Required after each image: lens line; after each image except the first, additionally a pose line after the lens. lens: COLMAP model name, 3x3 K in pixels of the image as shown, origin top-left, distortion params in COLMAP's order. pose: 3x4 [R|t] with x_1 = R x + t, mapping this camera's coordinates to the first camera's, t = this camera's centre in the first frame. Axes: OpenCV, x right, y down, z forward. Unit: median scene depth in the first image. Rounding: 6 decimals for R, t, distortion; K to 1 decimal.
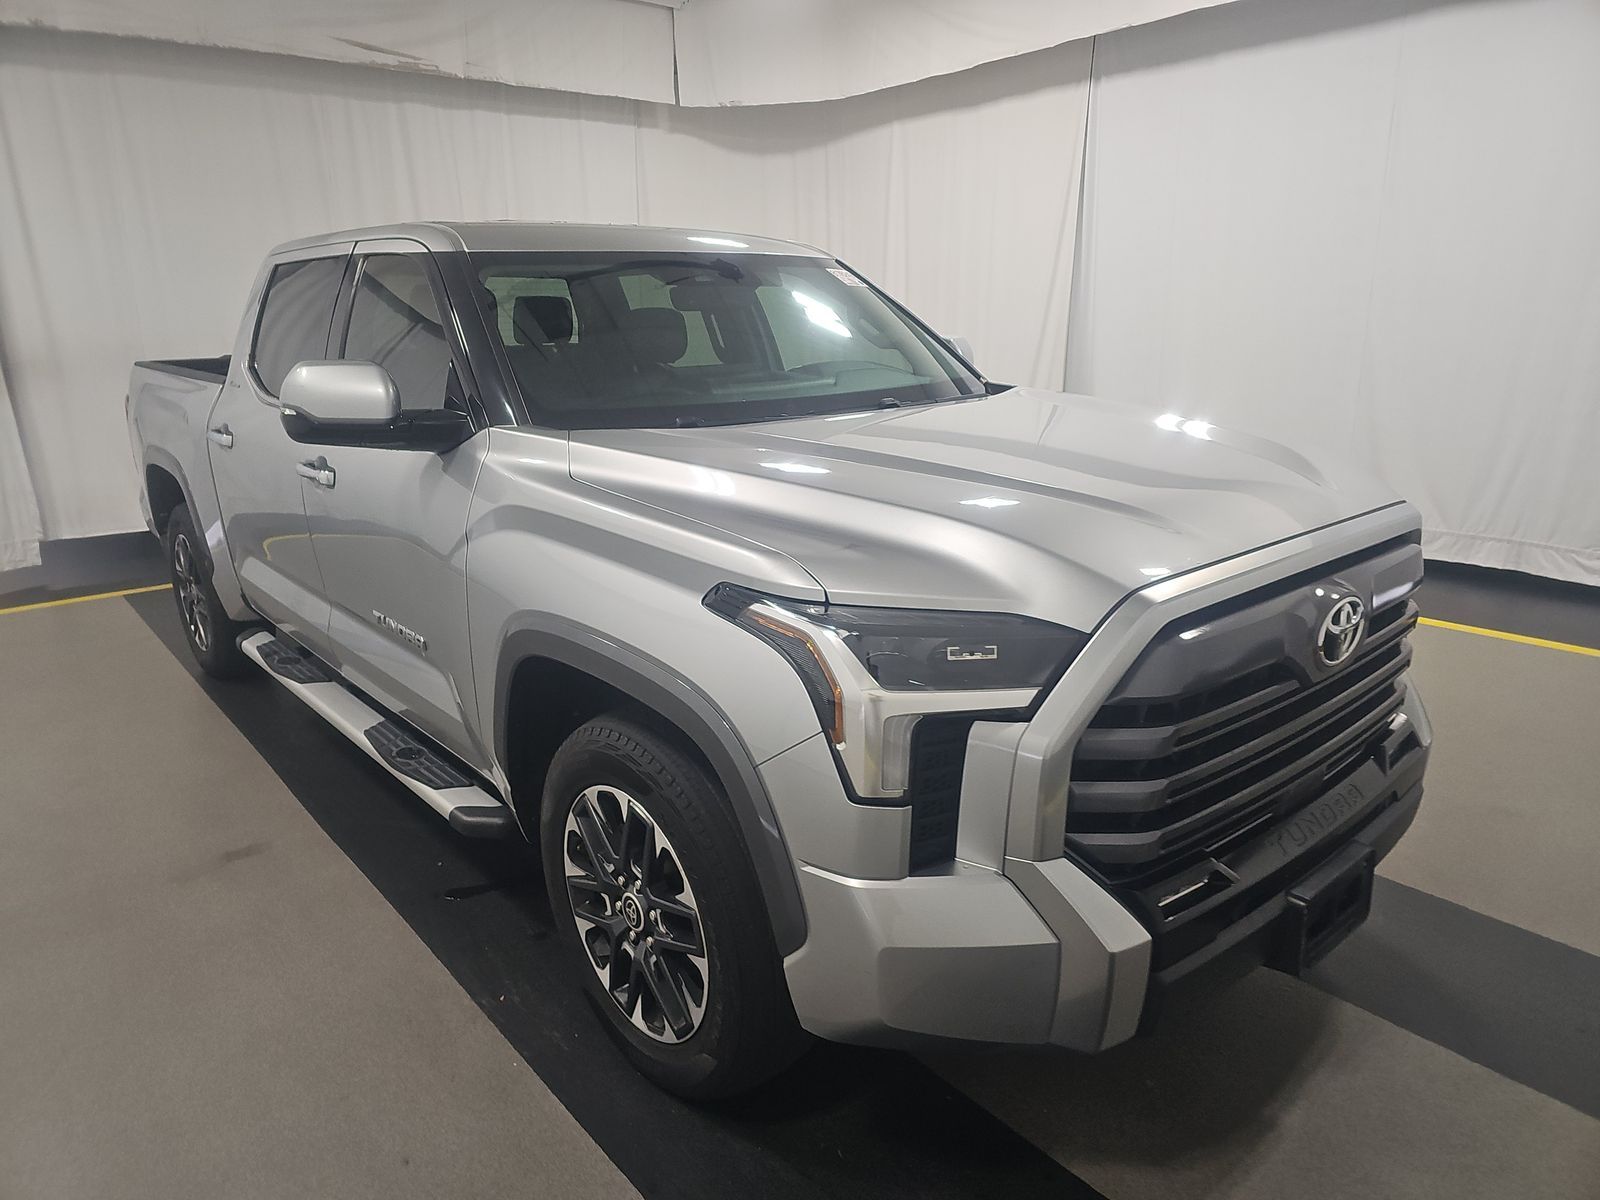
lens RADIAL K [[1087.6, 0, 803.7], [0, 1087.6, 599.4], [0, 0, 1]] dist [0.032794, -0.032865]
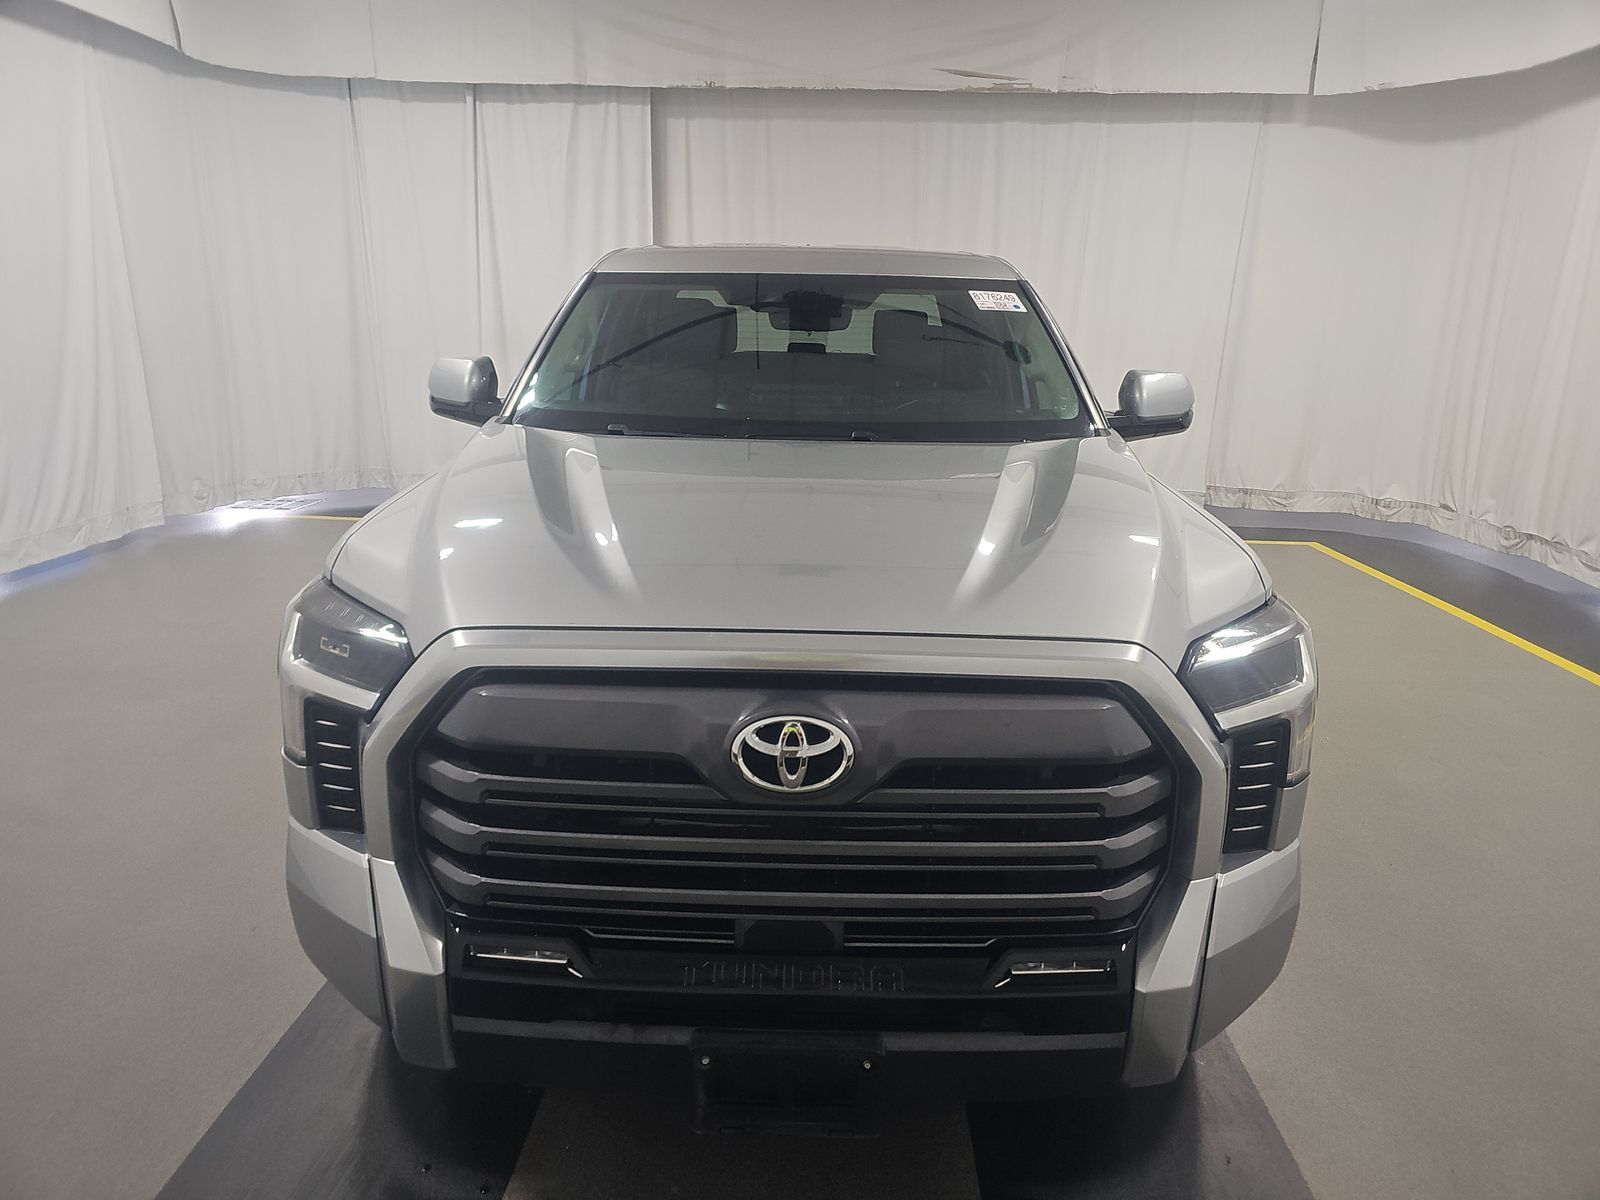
lens RADIAL K [[1087.6, 0, 802.9], [0, 1087.6, 601.9], [0, 0, 1]] dist [0.032794, -0.032865]
pose [[0.741989, 0.200673, -0.639674, 0.257837], [-0.200947, 0.976851, 0.073361, -0.036901], [0.639588, 0.074108, 0.765137, 0.097559]]
